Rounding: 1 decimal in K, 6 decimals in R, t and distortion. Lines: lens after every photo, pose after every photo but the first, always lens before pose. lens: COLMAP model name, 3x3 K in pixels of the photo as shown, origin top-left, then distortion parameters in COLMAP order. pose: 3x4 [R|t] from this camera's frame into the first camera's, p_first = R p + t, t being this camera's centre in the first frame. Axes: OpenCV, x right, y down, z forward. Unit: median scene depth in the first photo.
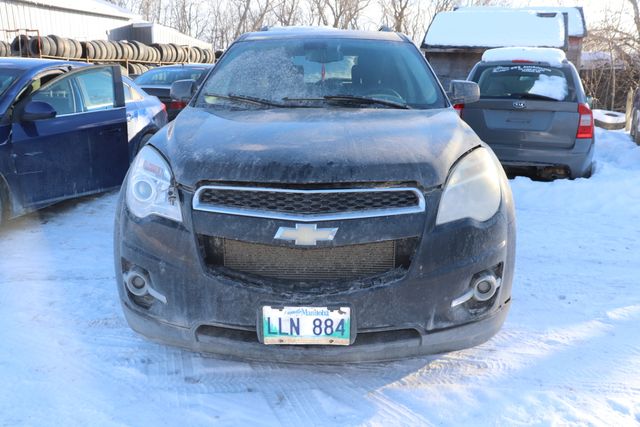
lens RADIAL K [[529.9, 0, 317.2], [0, 529.9, 216.2], [0, 0, 1]] dist [-0.148959, 0.108739]
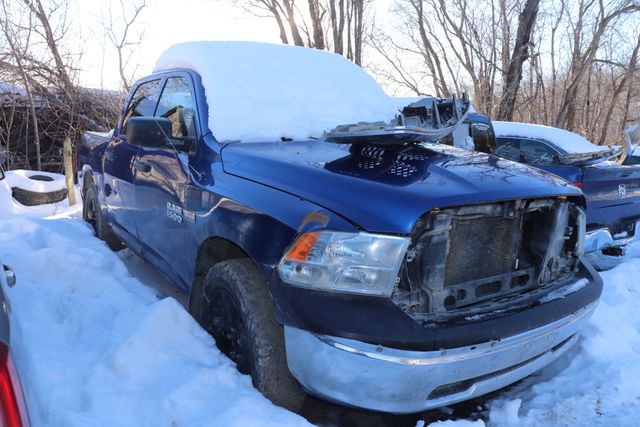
lens RADIAL K [[529.9, 0, 320.9], [0, 529.9, 215.0], [0, 0, 1]] dist [-0.148959, 0.108739]
pose [[0.511994, -0.113112, 0.851509, 0.239491], [0.183497, 0.982812, 0.020221, -0.112375], [-0.839161, 0.145897, 0.523950, 0.431632]]
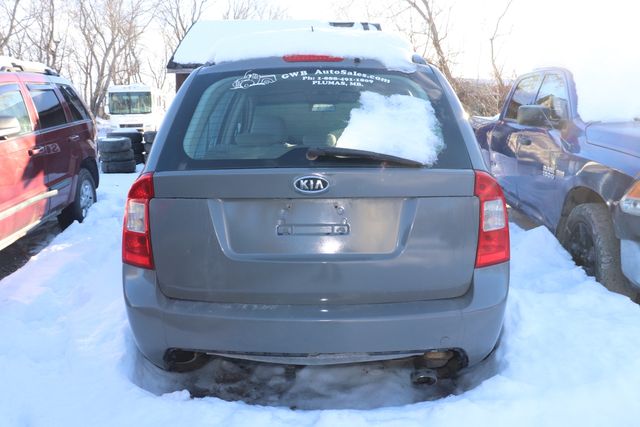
lens RADIAL K [[529.9, 0, 320.2], [0, 529.9, 211.3], [0, 0, 1]] dist [-0.148959, 0.108739]
pose [[0.931986, -0.075703, 0.354501, 0.137673], [0.101770, 0.993262, -0.055446, -0.089551], [-0.347915, 0.087752, 0.933410, 0.343003]]
